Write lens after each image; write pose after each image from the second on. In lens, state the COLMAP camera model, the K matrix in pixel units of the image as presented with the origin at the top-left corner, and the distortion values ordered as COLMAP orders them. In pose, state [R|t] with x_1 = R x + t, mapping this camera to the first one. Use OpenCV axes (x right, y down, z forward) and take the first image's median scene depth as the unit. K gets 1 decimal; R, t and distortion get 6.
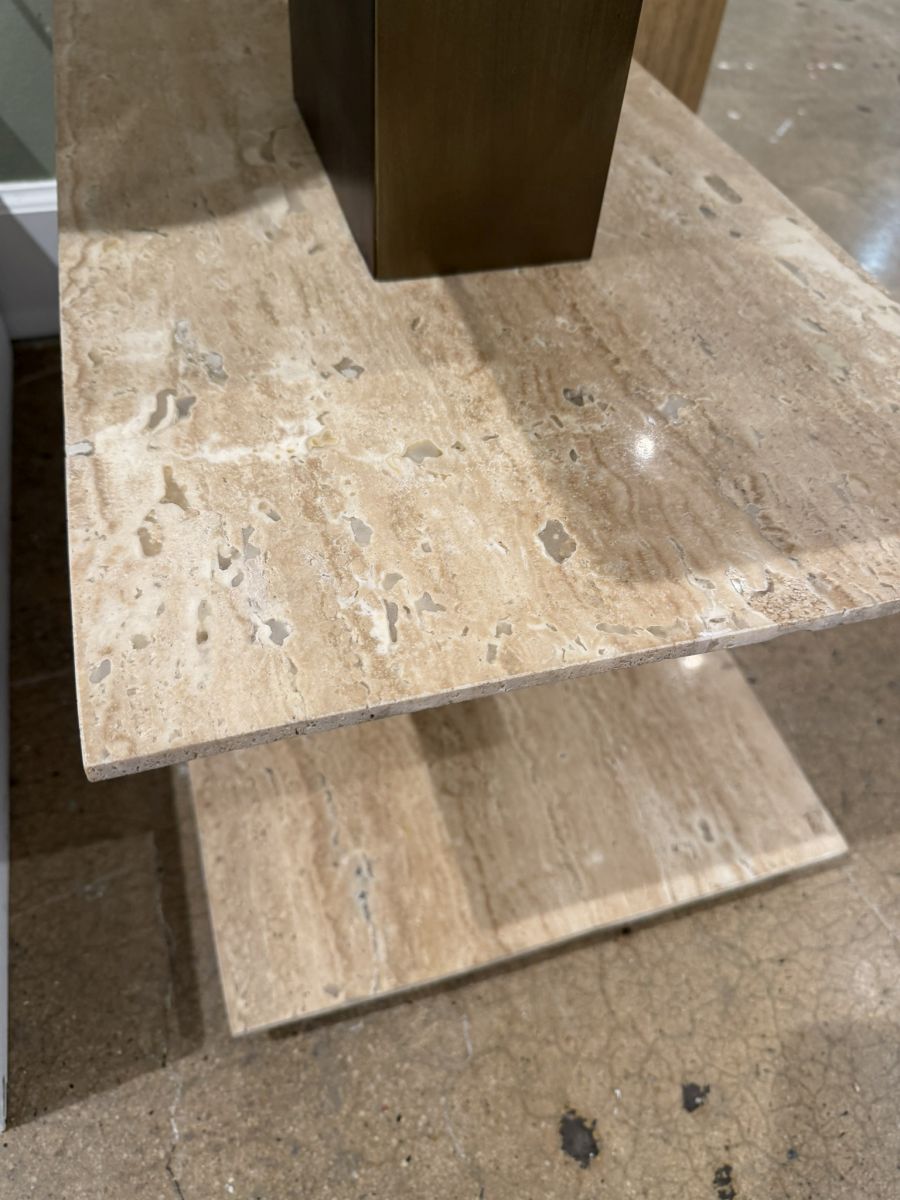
lens RADIAL K [[889.3, 0, 472.3], [0, 889.3, 613.3], [0, 0, 1]] dist [0.009847, -0.001184]
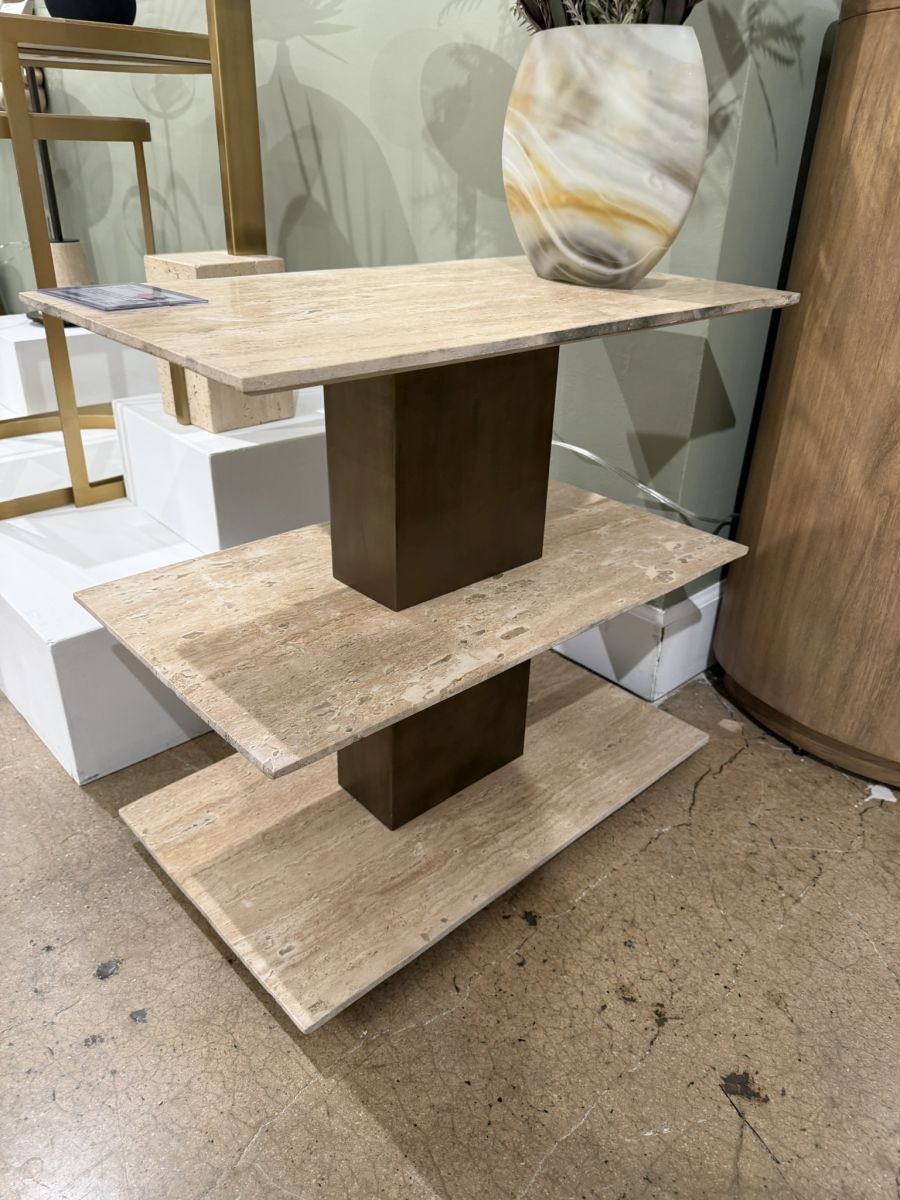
lens RADIAL K [[885.2, 0, 450.0], [0, 885.2, 600.0], [0, 0, 1]] dist [0.054552, -0.107211]
pose [[0.413816, 0.353285, -0.839015, 1.964283], [-0.694474, 0.718403, -0.040028, -0.439821], [0.588610, 0.599239, 0.542634, -0.047820]]
